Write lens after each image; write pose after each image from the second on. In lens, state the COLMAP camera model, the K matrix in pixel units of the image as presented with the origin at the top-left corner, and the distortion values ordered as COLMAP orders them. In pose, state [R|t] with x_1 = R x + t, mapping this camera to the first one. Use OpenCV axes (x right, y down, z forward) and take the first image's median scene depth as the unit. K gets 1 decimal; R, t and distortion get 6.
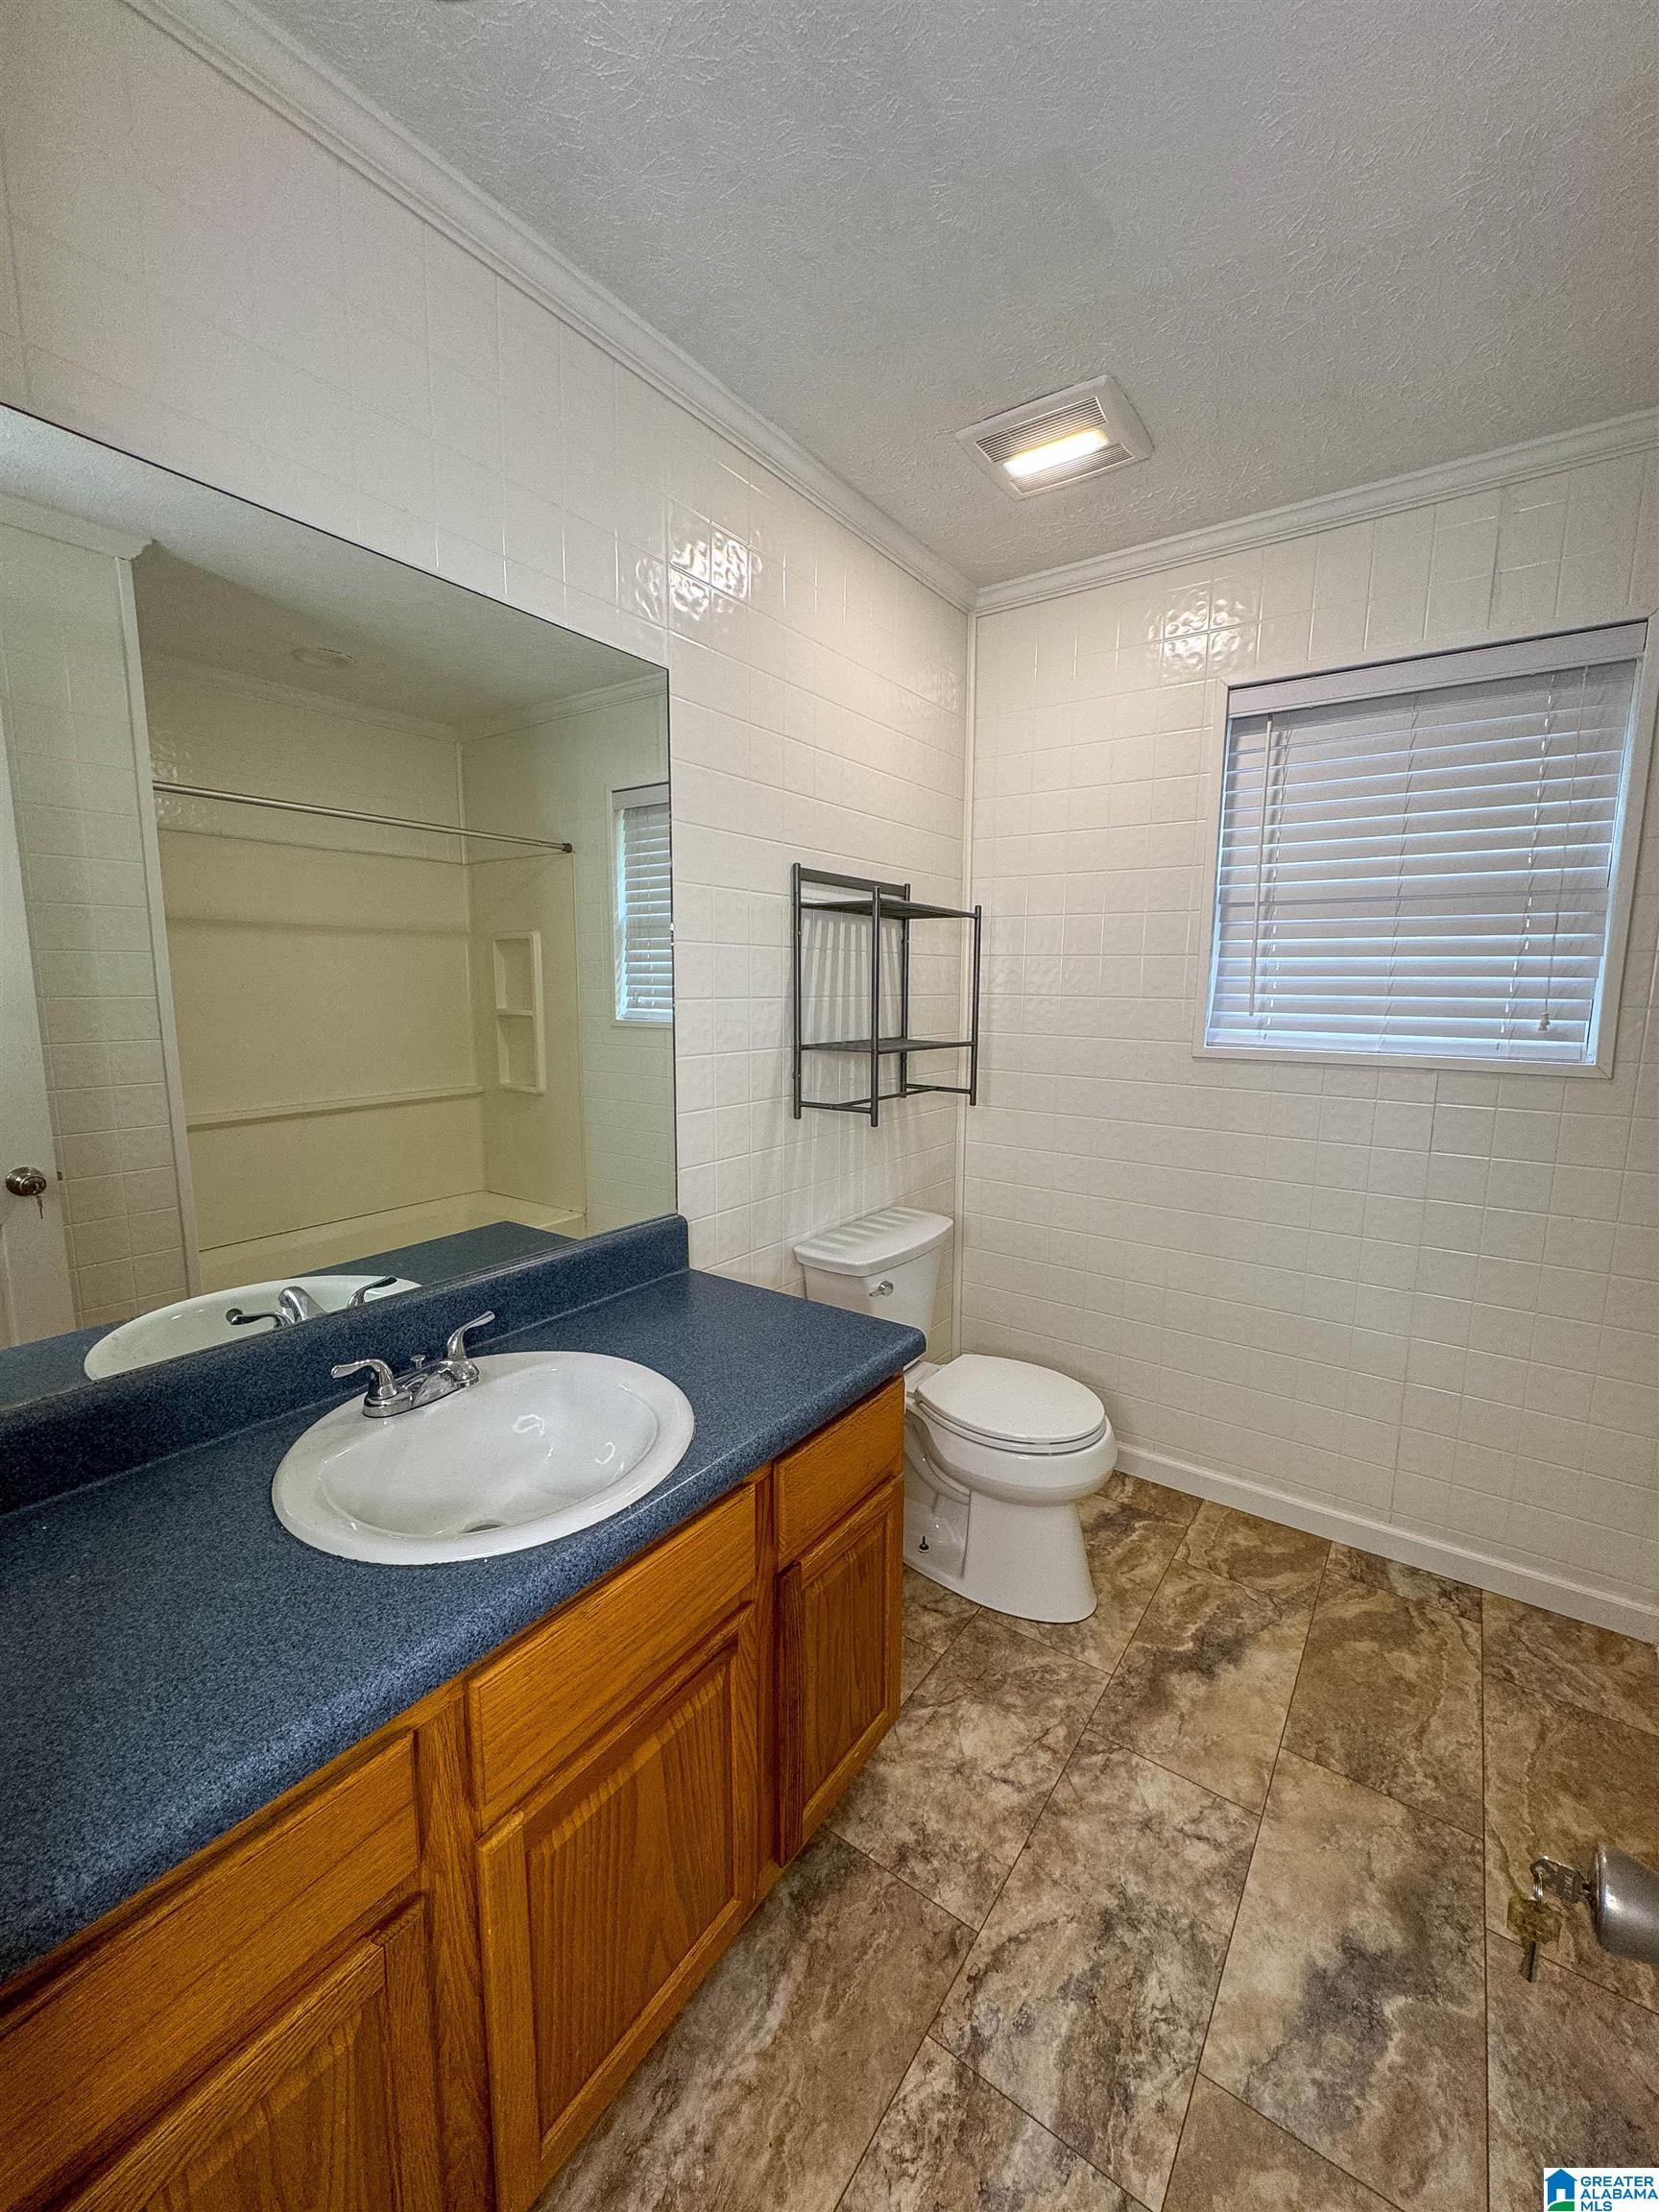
lens RADIAL K [[883.1, 0, 829.2], [0, 883.1, 1104.0], [0, 0, 1]] dist [-0.001768, 0.000382]
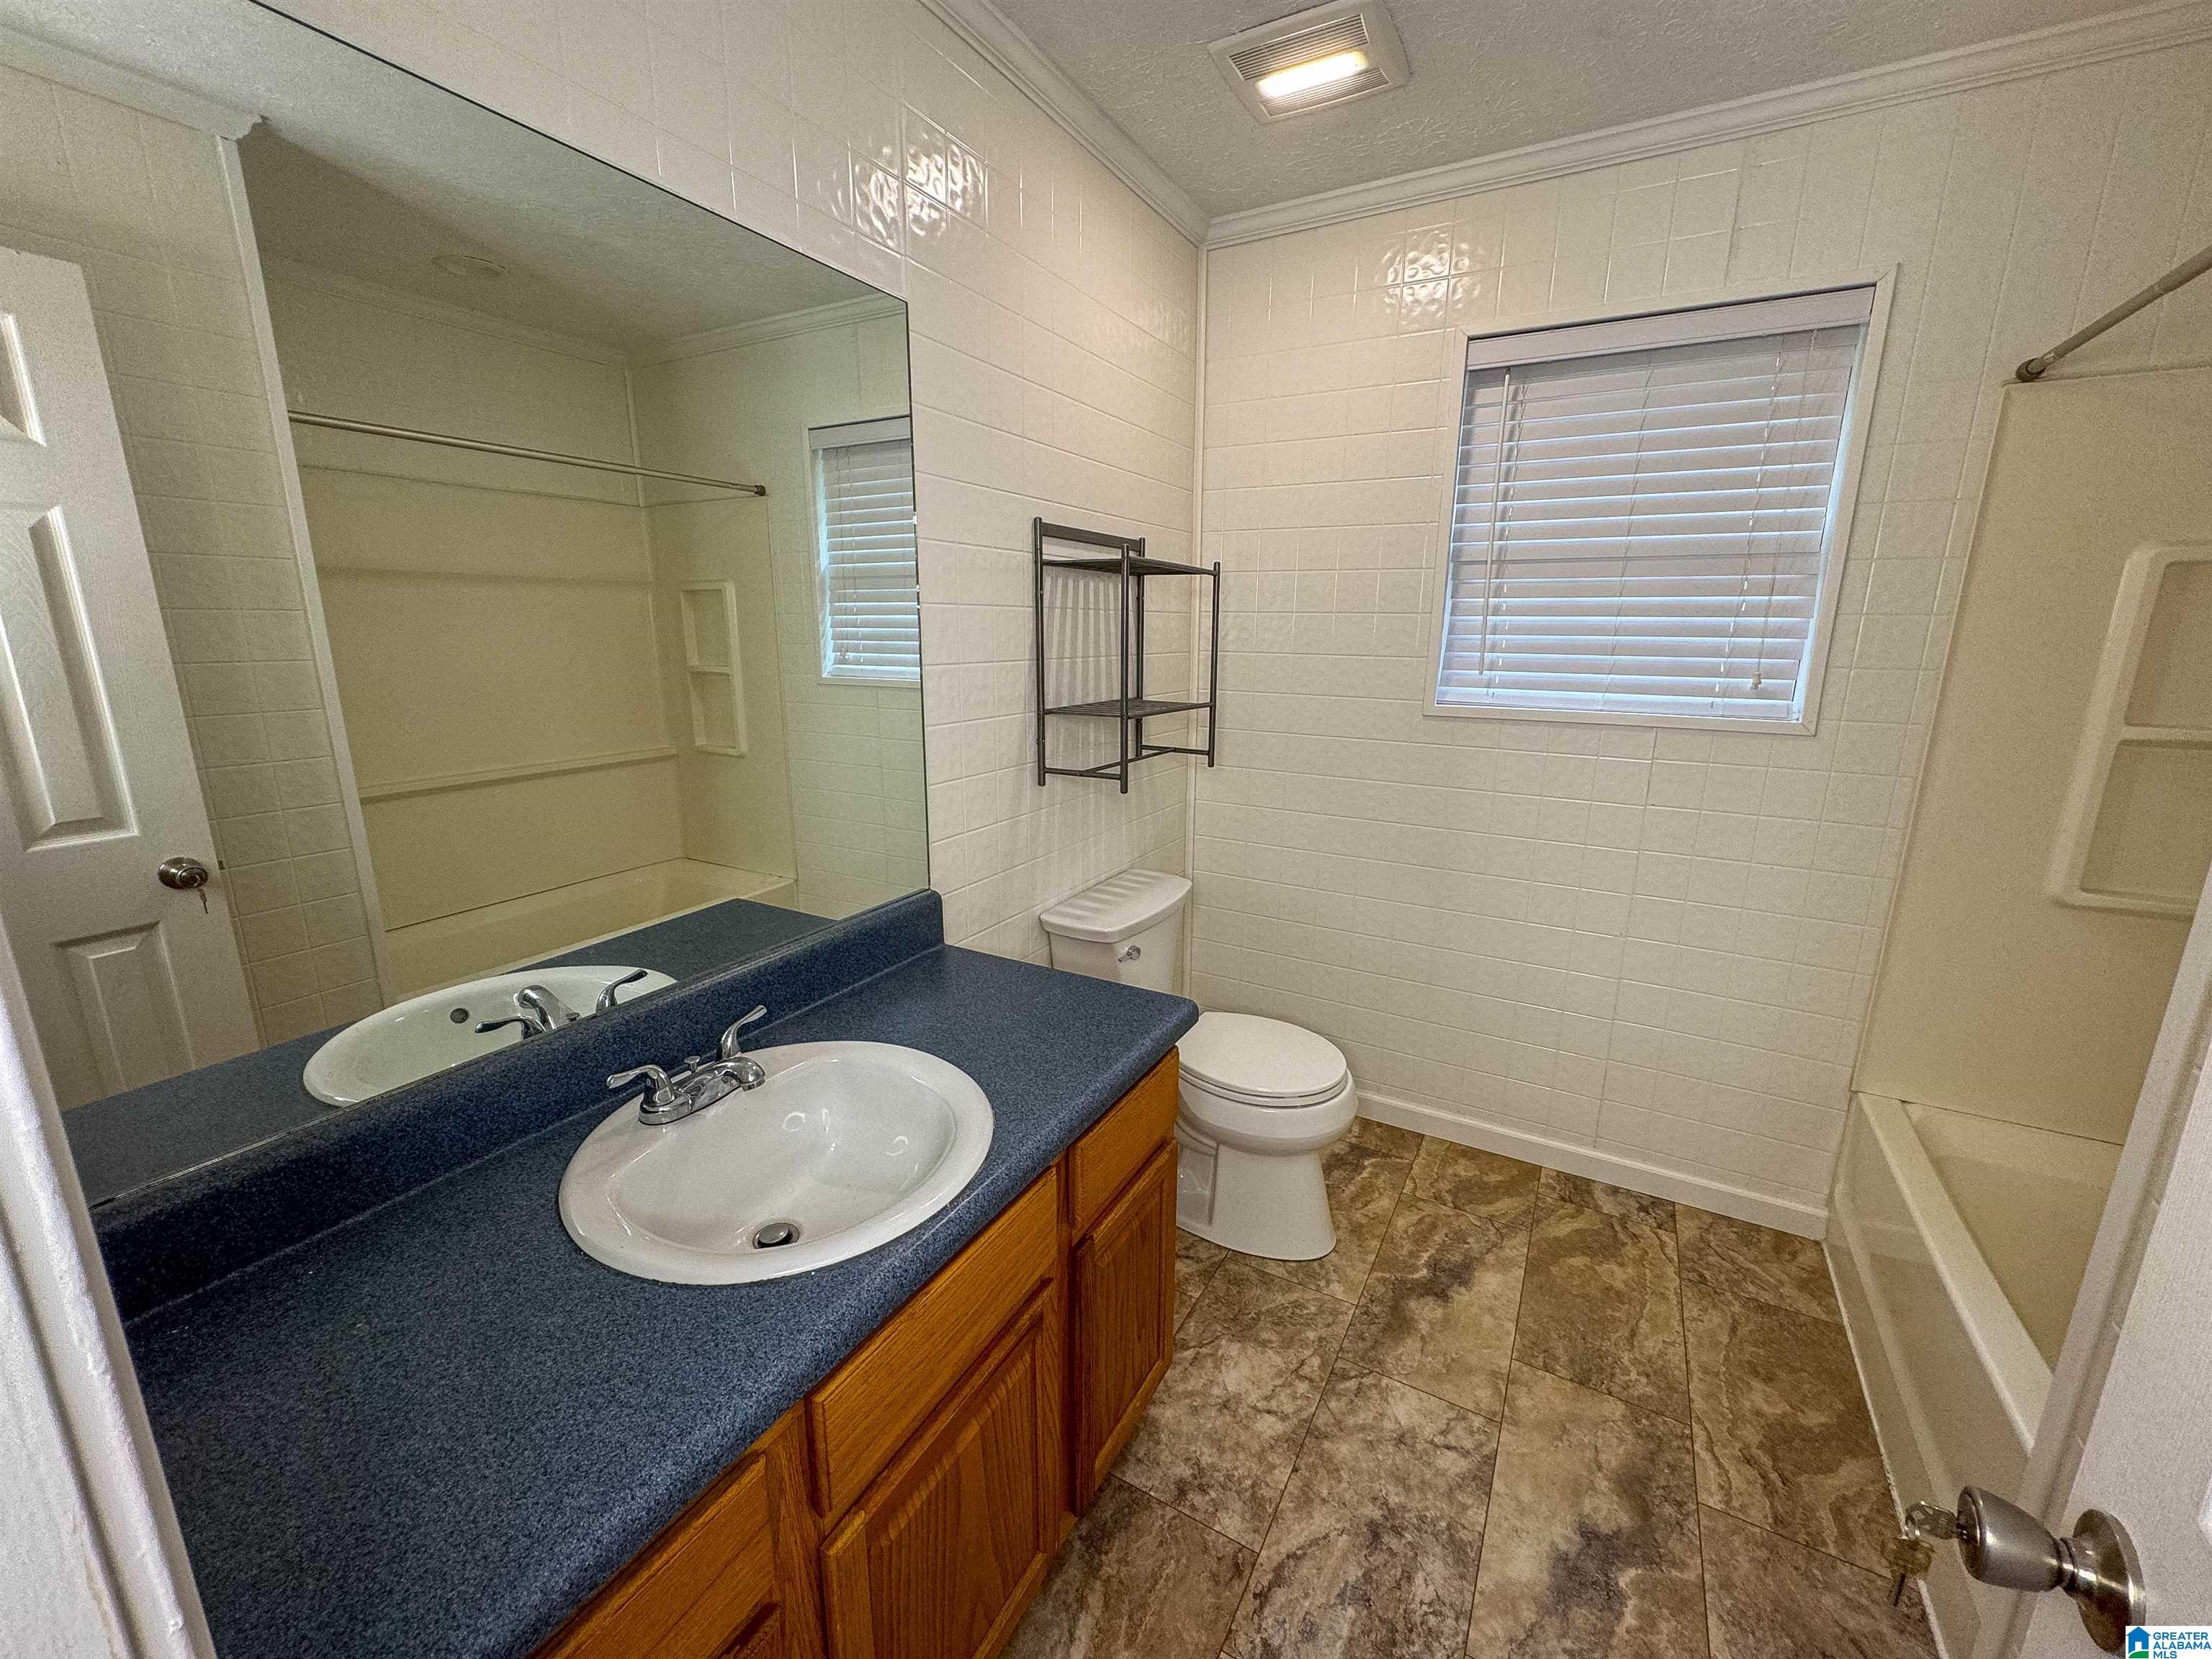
lens RADIAL K [[883.1, 0, 1096.8], [0, 883.1, 825.4], [0, 0, 1]] dist [-0.001768, 0.000382]
pose [[0.994798, -0.023353, 0.099156, -0.092057], [0.014762, 0.996141, 0.086515, -0.028957], [-0.100793, -0.084601, 0.991304, 0.028094]]
